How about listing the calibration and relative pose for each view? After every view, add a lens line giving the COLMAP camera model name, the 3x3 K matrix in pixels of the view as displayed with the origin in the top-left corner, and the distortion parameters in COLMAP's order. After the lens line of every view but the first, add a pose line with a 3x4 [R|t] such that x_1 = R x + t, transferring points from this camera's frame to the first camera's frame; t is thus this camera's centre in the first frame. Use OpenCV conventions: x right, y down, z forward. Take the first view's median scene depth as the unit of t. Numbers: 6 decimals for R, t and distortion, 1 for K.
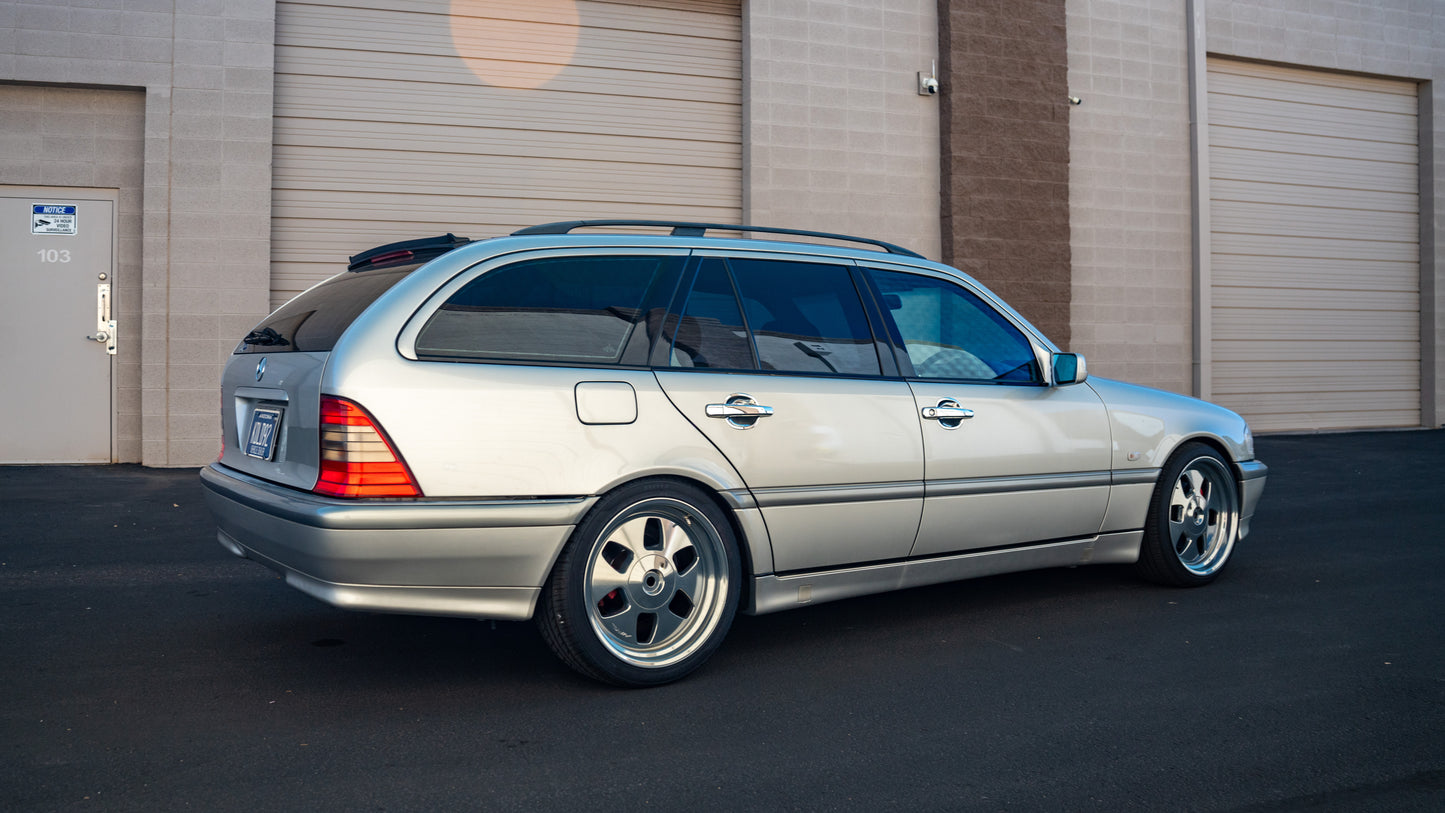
lens RADIAL K [[1308.7, 0, 639.1], [0, 1308.7, 352.2], [0, 0, 1]] dist [-0.195719, 0.198689]
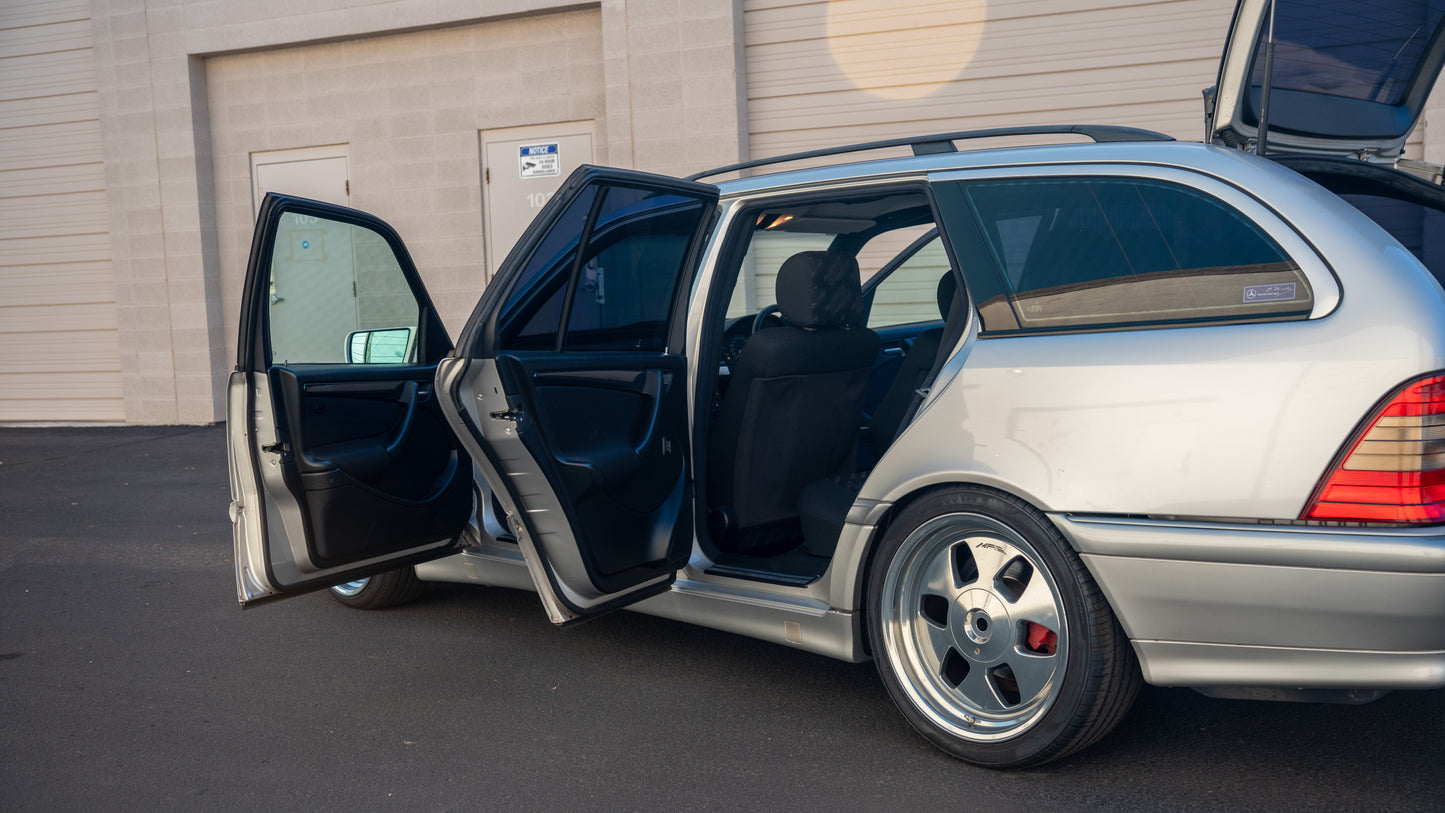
lens RADIAL K [[1546.8, 0, 722.5], [0, 1546.8, 406.5], [0, 0, 1]] dist [-0.125724, 0.450596]
pose [[0.707389, 0.025473, -0.706366, 0.439245], [0.038828, 0.996441, 0.074817, -0.004347], [0.705758, -0.080351, 0.703882, 0.284287]]
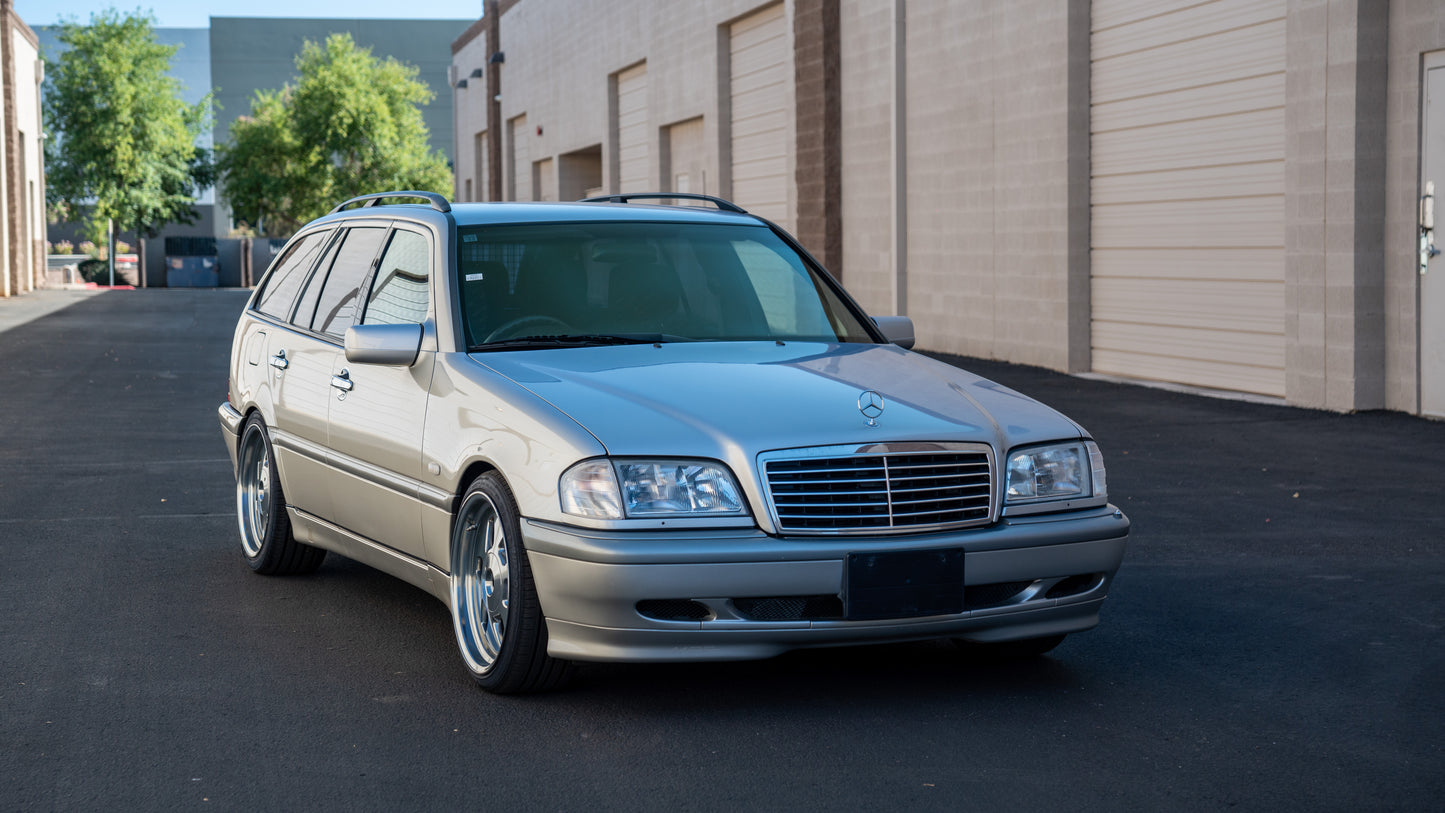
lens RADIAL K [[2540.3, 0, 643.2], [0, 2540.3, 354.9], [0, 0, 1]] dist [0.165228, 1.049766]
pose [[-0.194735, 0.044125, -0.979863, 0.923115], [0.003441, 0.999012, 0.044303, -0.020893], [0.980850, 0.005255, -0.194695, 0.749580]]
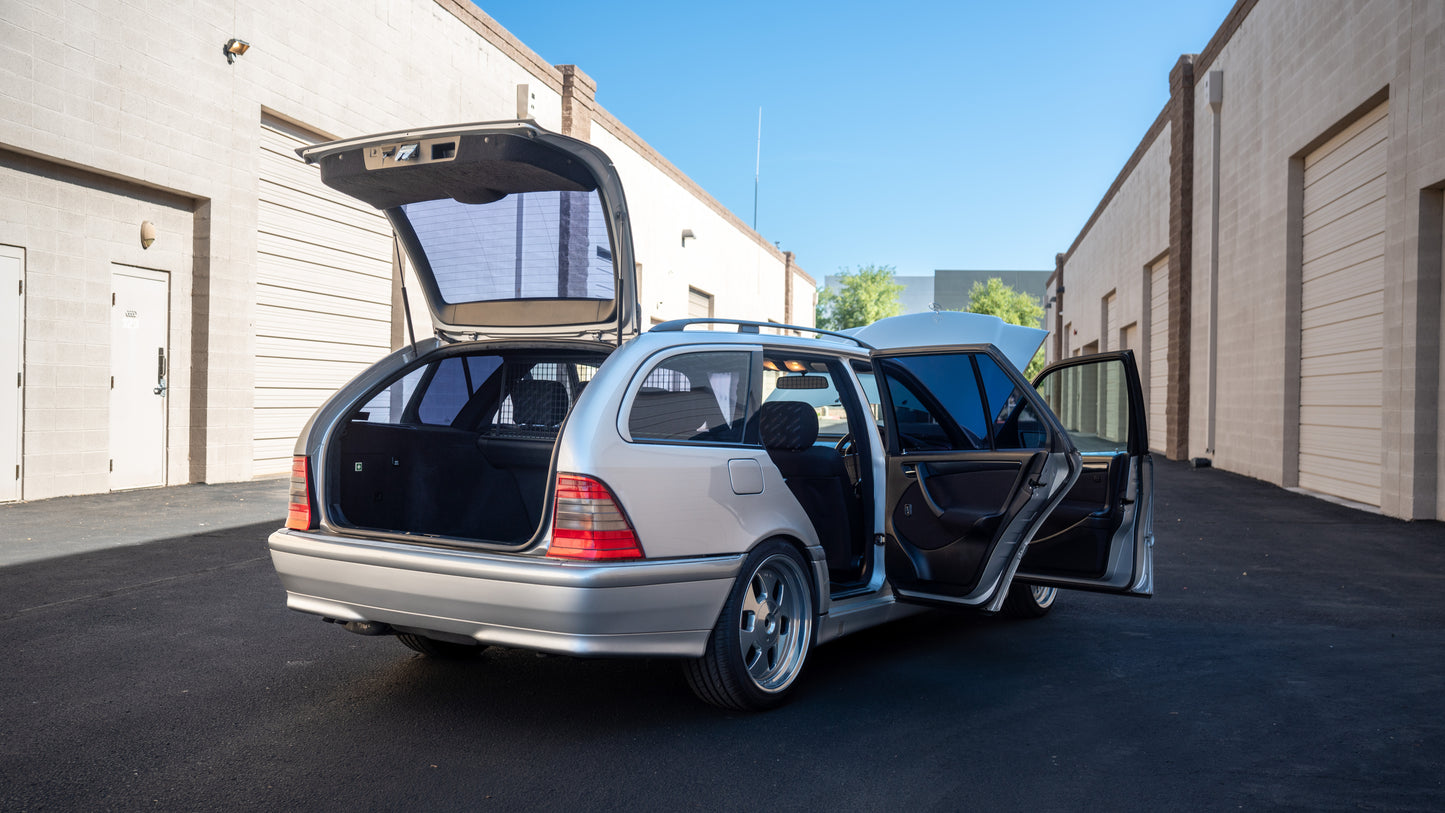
lens RADIAL K [[1428.6, 0, 722.5], [0, 1428.6, 406.5], [0, 0, 1]] dist [-0.131618, 0.287402]
pose [[-0.517420, -0.004831, -0.855718, 0.664909], [-0.025419, 0.999630, 0.009726, -0.011508], [0.855354, 0.026783, -0.517352, 0.990496]]
